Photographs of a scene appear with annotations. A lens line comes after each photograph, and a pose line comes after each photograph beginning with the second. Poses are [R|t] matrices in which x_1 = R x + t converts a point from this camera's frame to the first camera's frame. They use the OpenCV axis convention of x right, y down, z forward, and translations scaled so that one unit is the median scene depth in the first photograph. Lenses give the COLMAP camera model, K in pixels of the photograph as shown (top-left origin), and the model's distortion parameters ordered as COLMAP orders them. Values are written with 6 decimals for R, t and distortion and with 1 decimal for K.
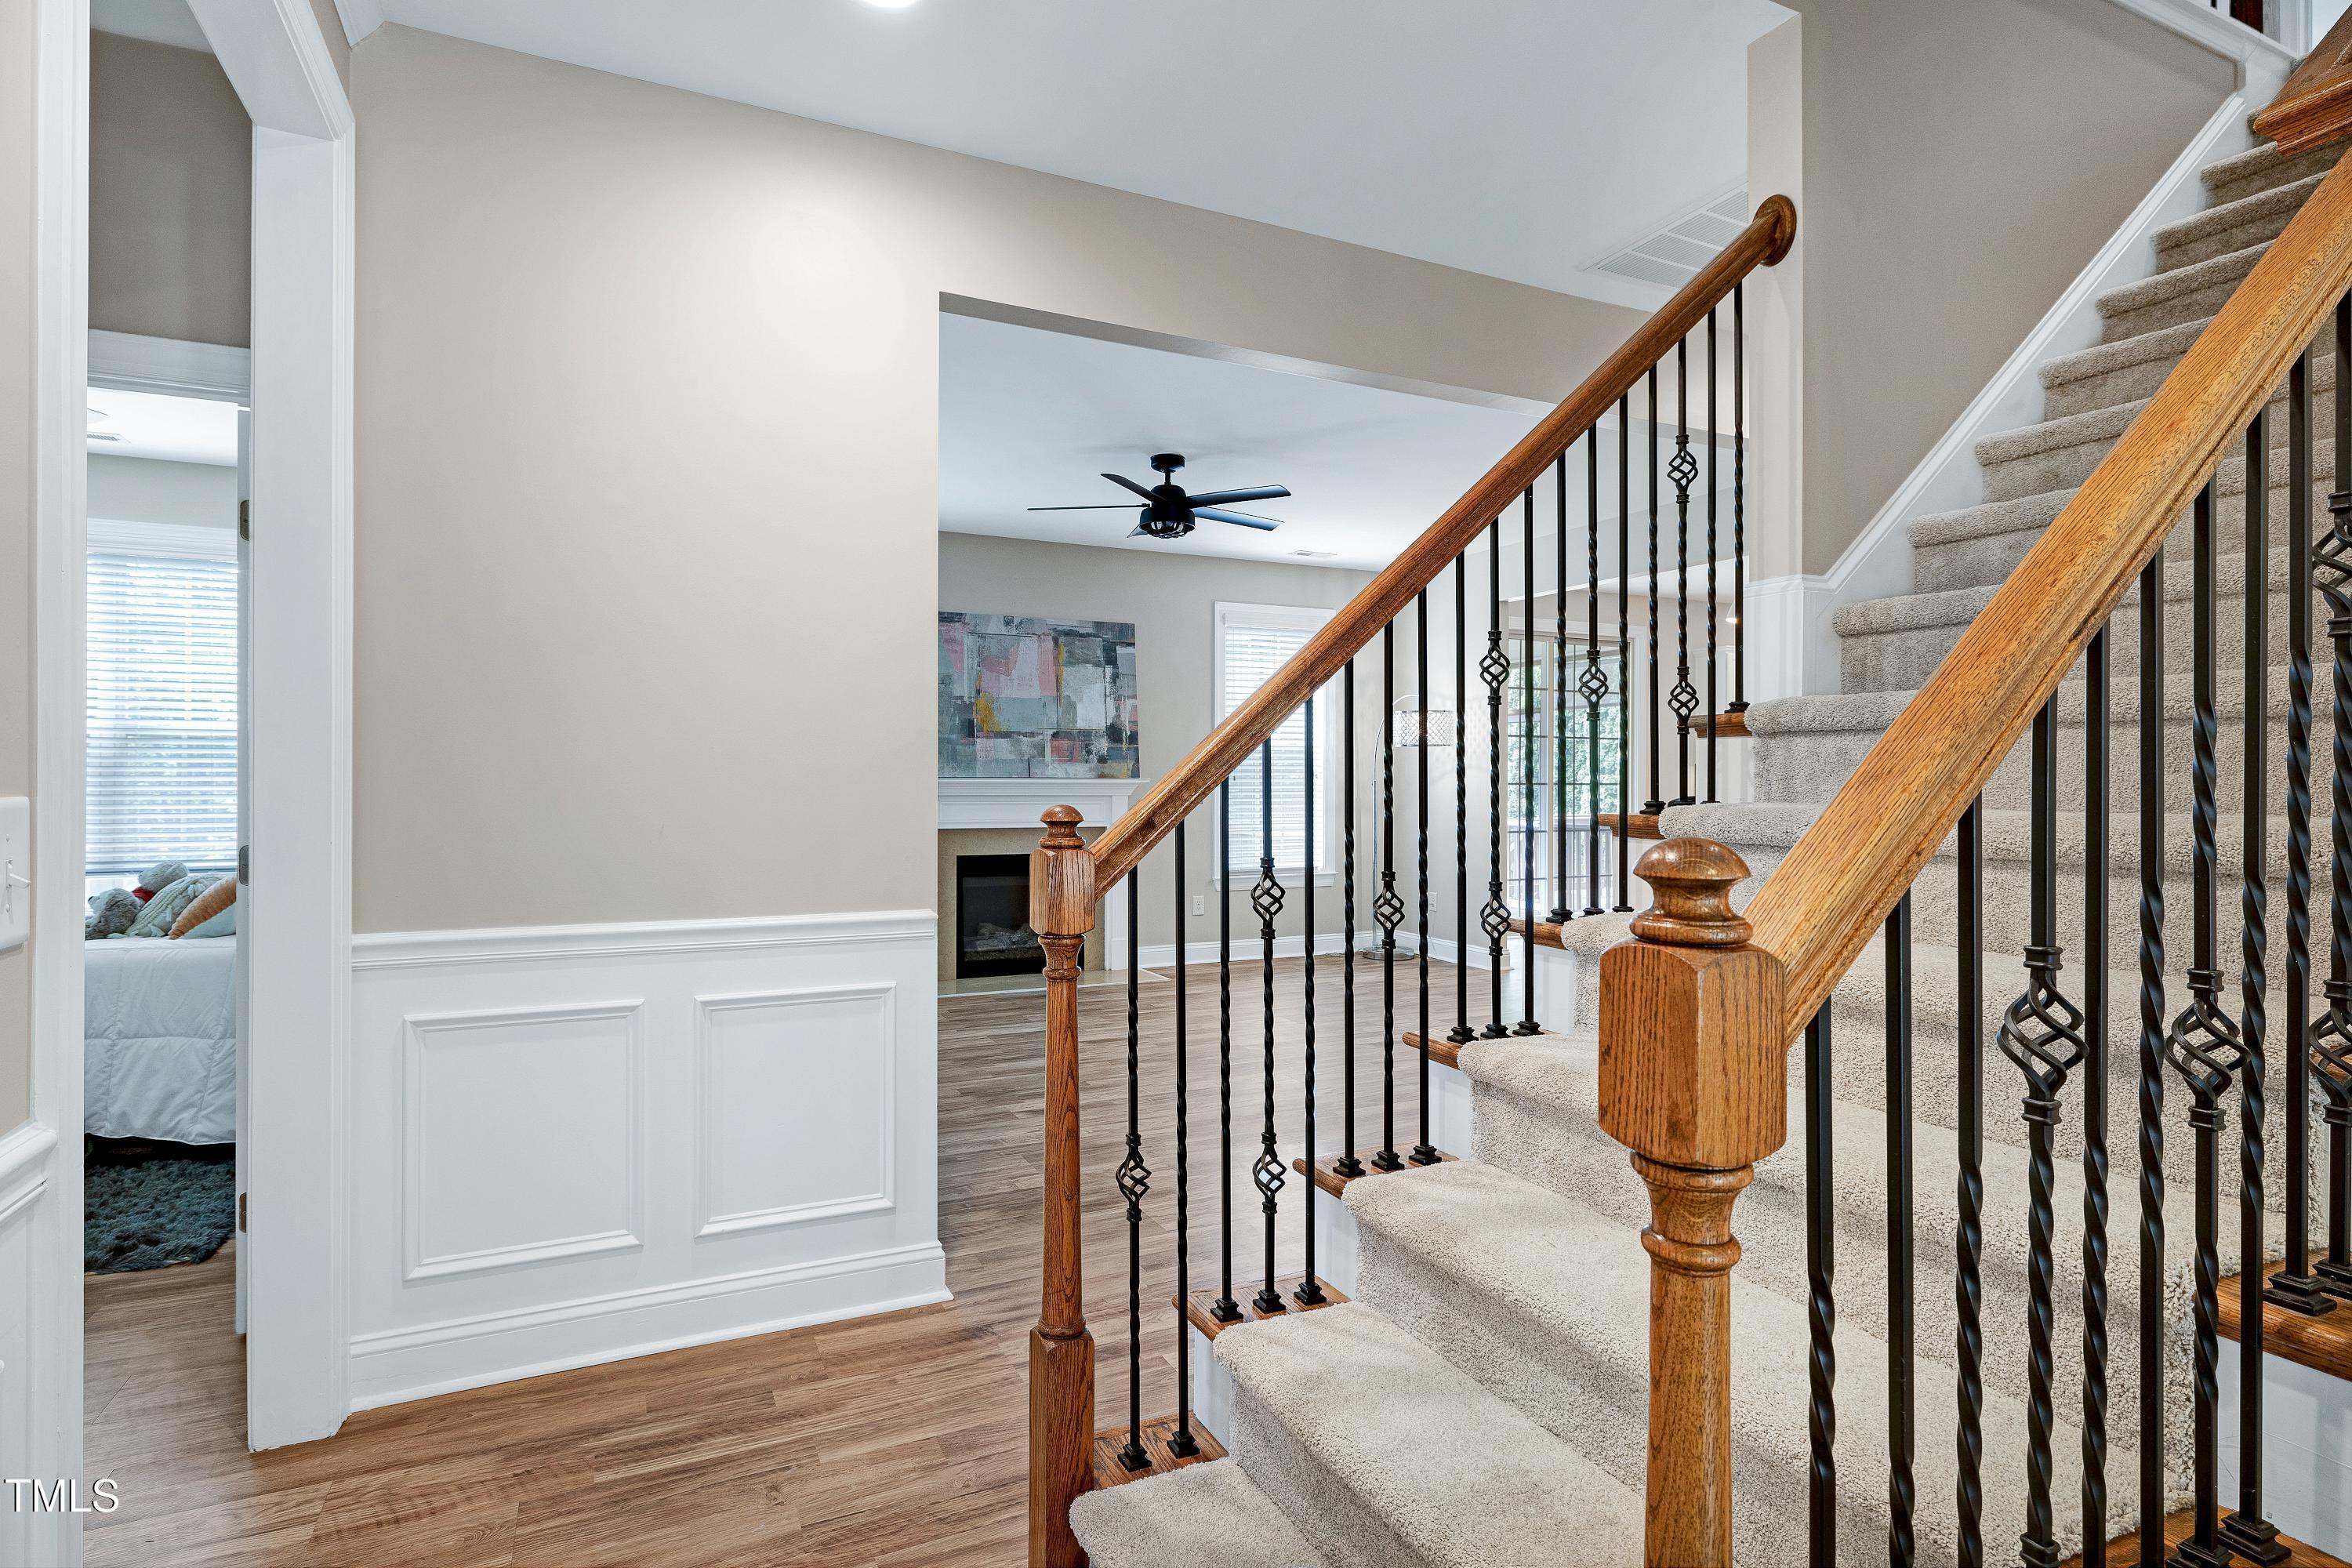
lens RADIAL K [[1212.6, 0, 1165.5], [0, 1212.6, 783.2], [0, 0, 1]] dist [0.001590, 0.000129]
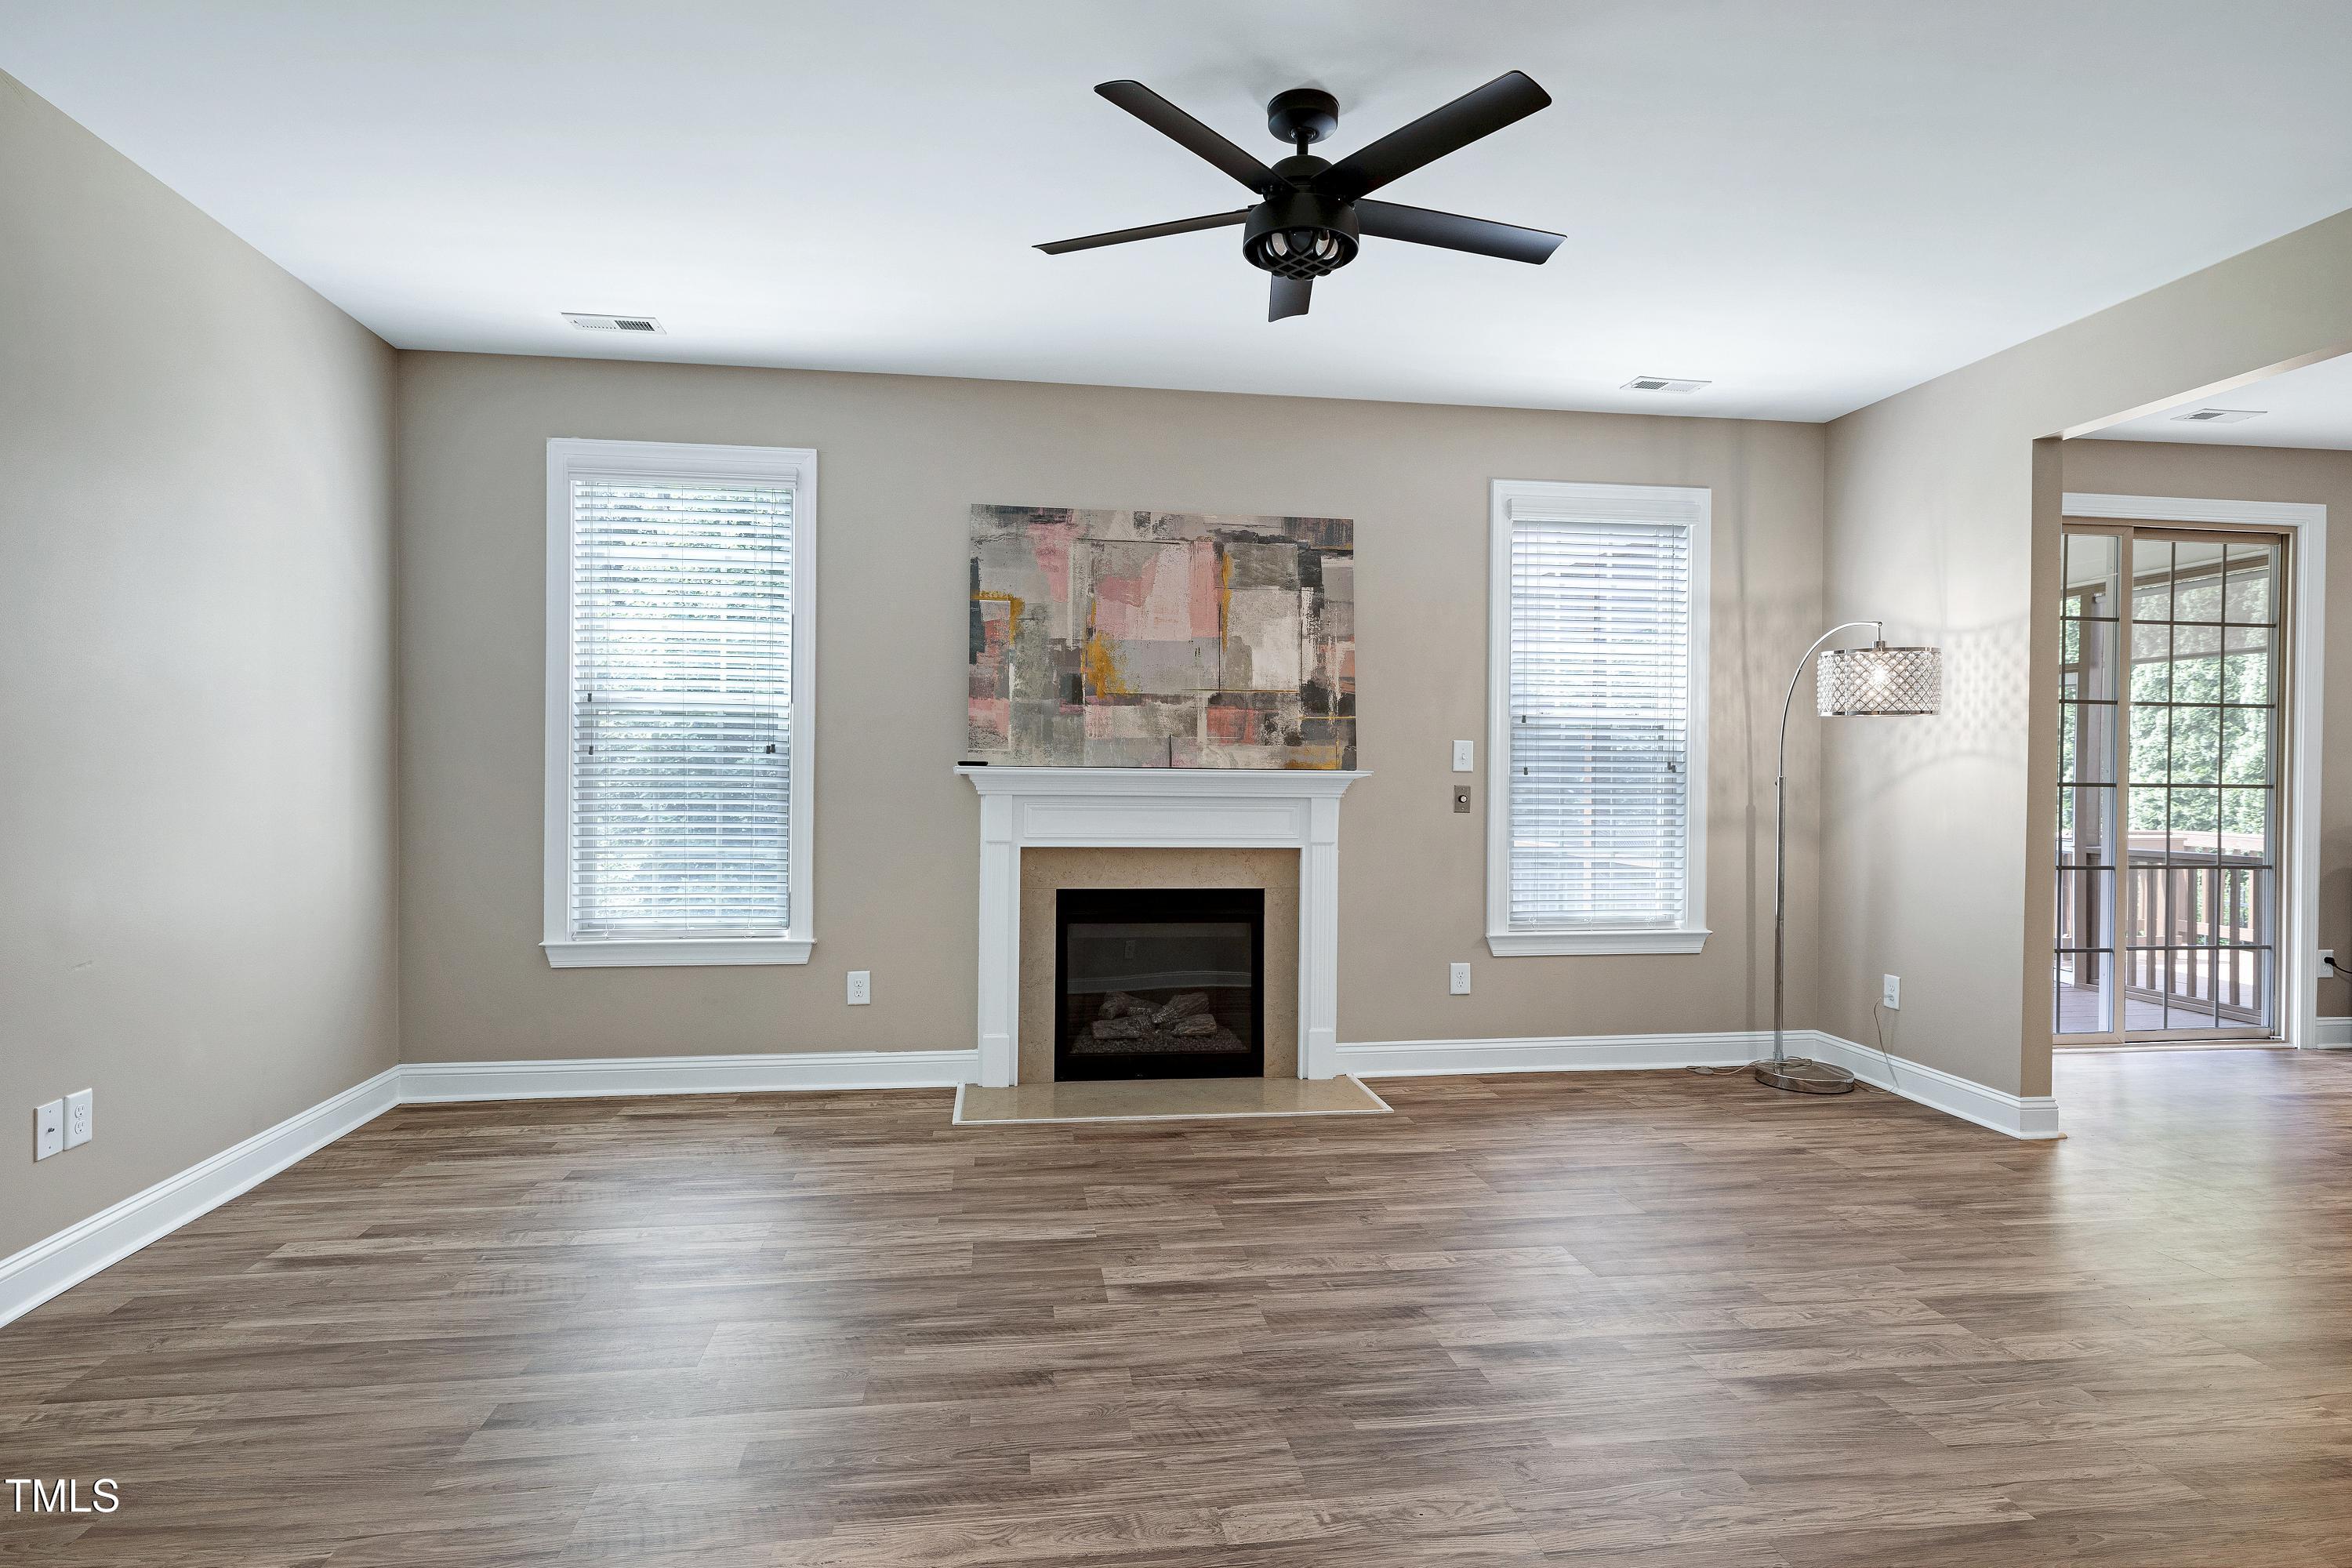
lens RADIAL K [[1212.6, 0, 1161.1], [0, 1212.6, 774.4], [0, 0, 1]] dist [0.001590, 0.000129]
pose [[0.954557, 0.007413, -0.297936, 0.068122], [-0.007343, 0.999972, 0.001353, -0.001990], [0.297938, 0.000897, 0.954585, 0.394298]]
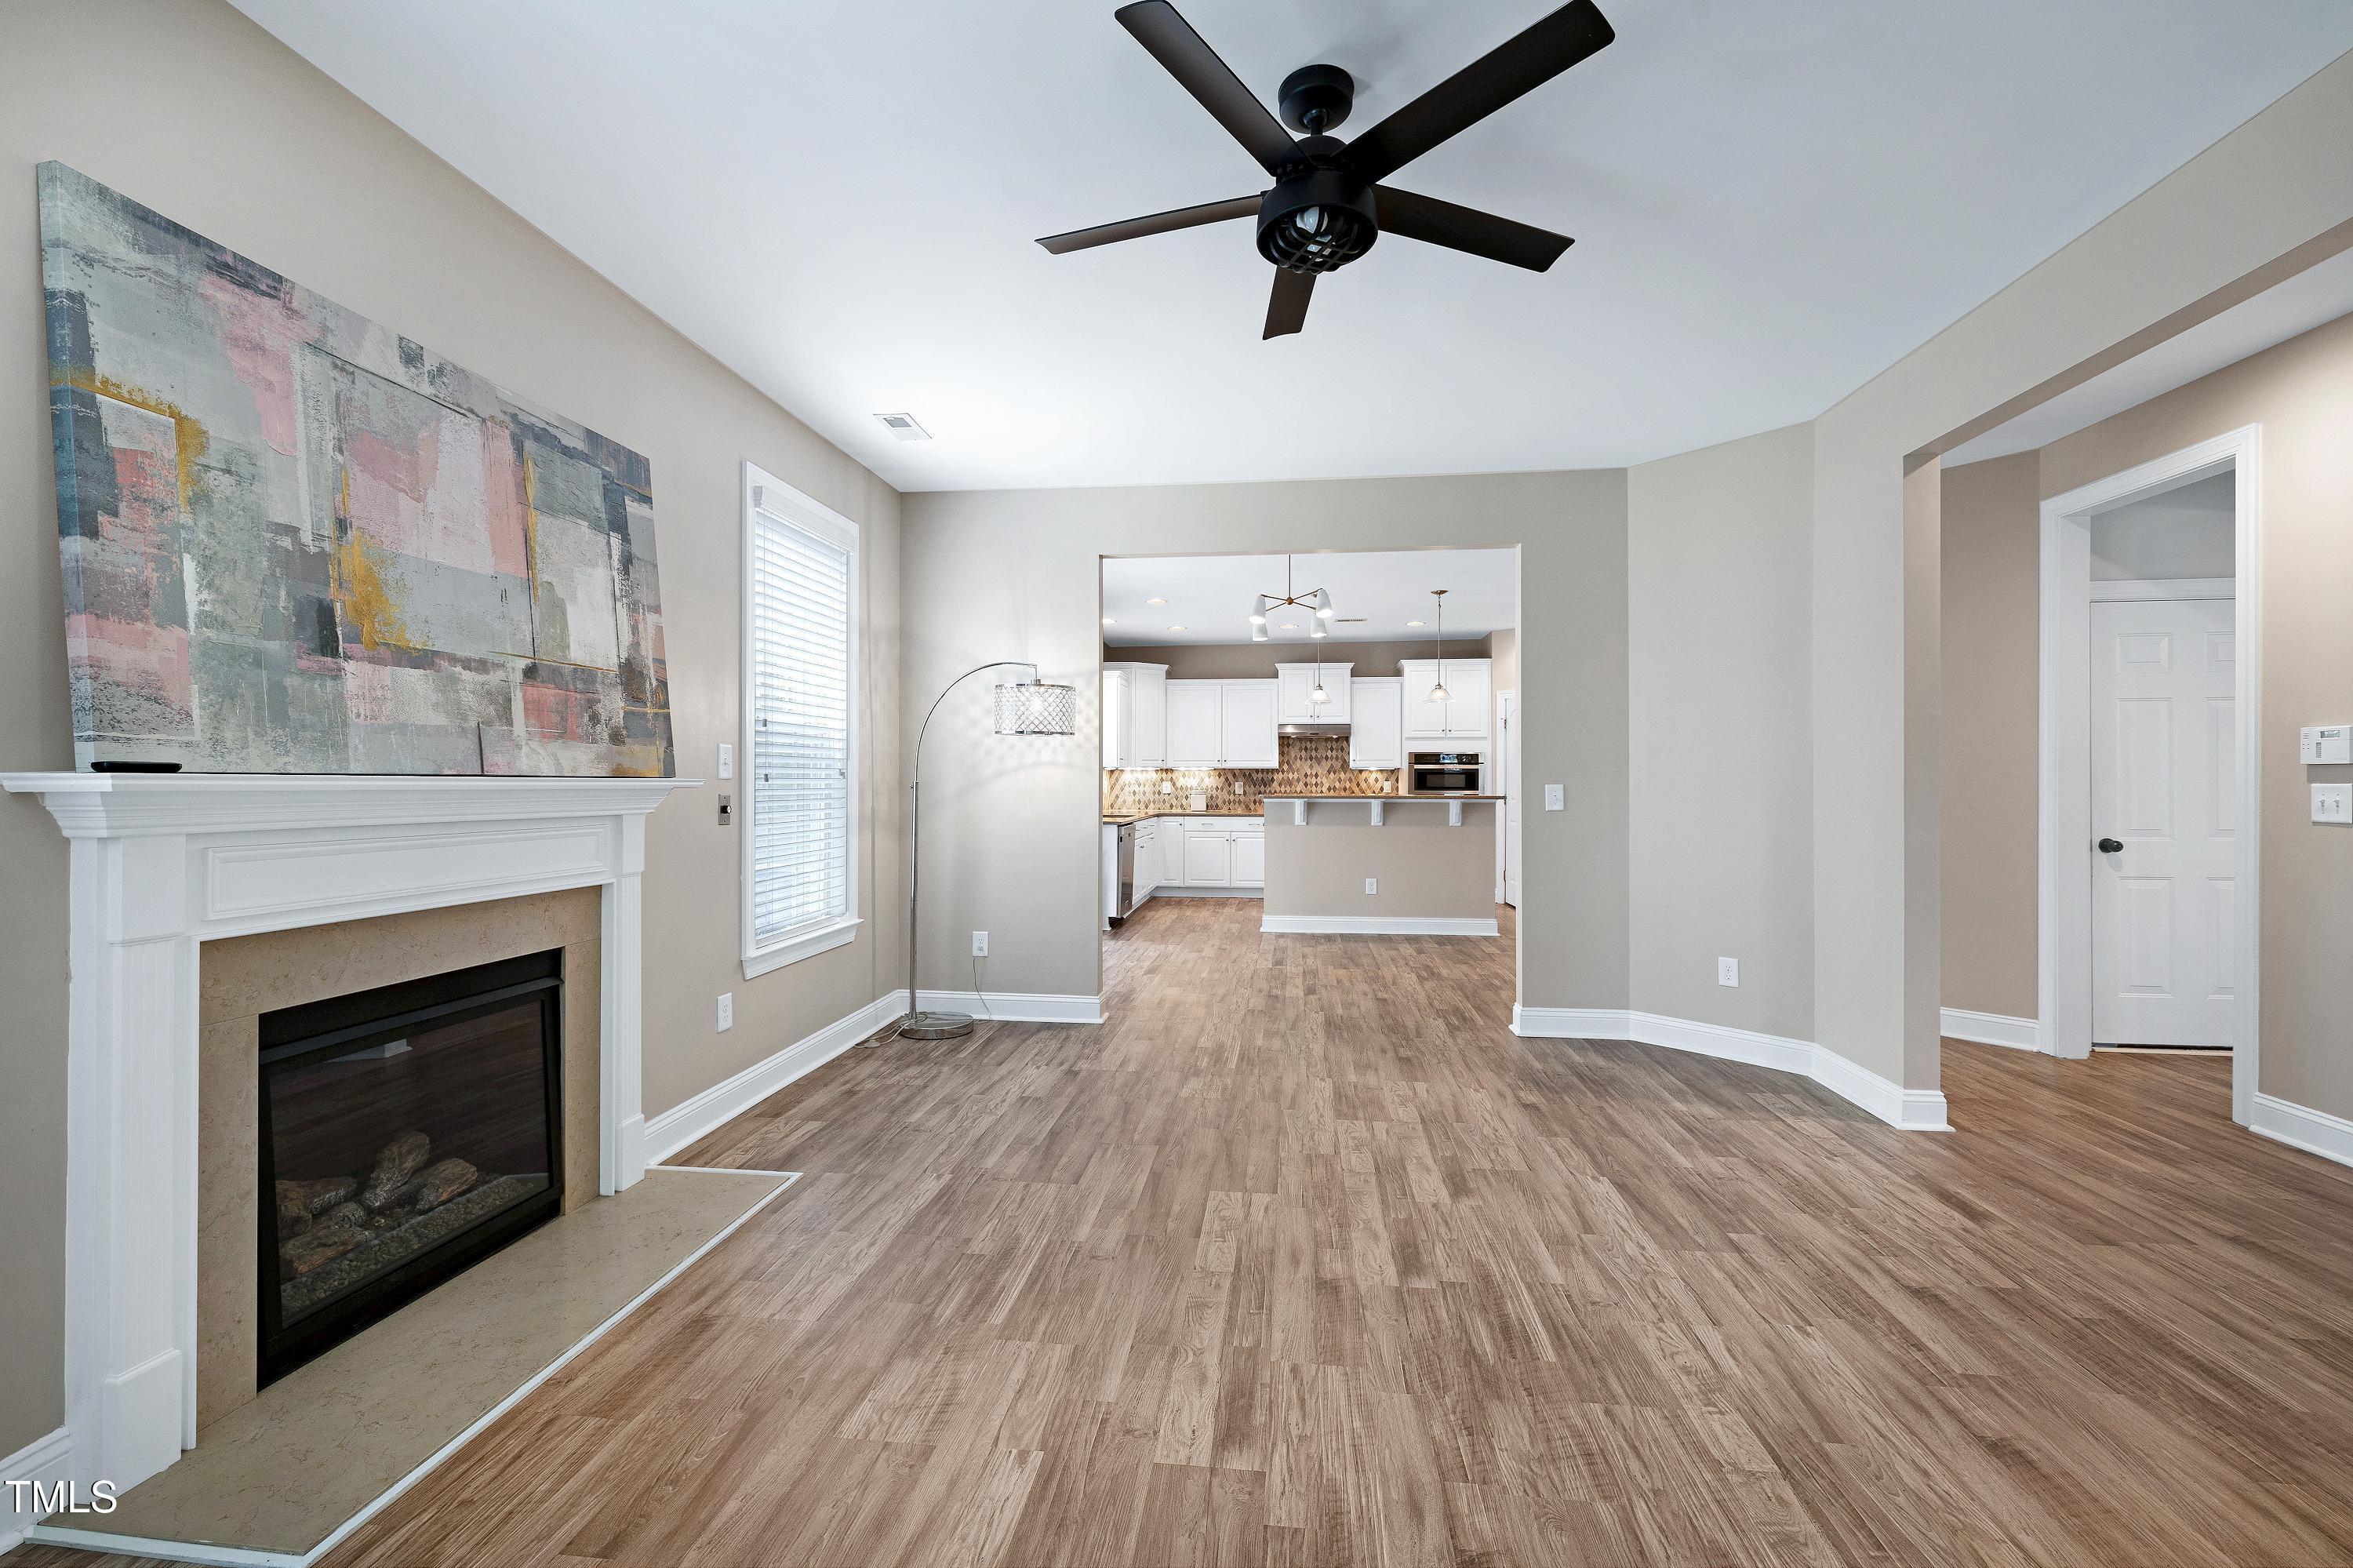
lens RADIAL K [[1000.0, 0, 1160.6], [0, 1000.0, 780.4], [0, 0, 1]] dist [-0.001302, -0.000470]
pose [[0.537220, -0.000610, 0.843442, -0.260121], [0.002460, 0.999997, -0.000844, -0.002231], [-0.843439, 0.002528, 0.537220, 0.632365]]
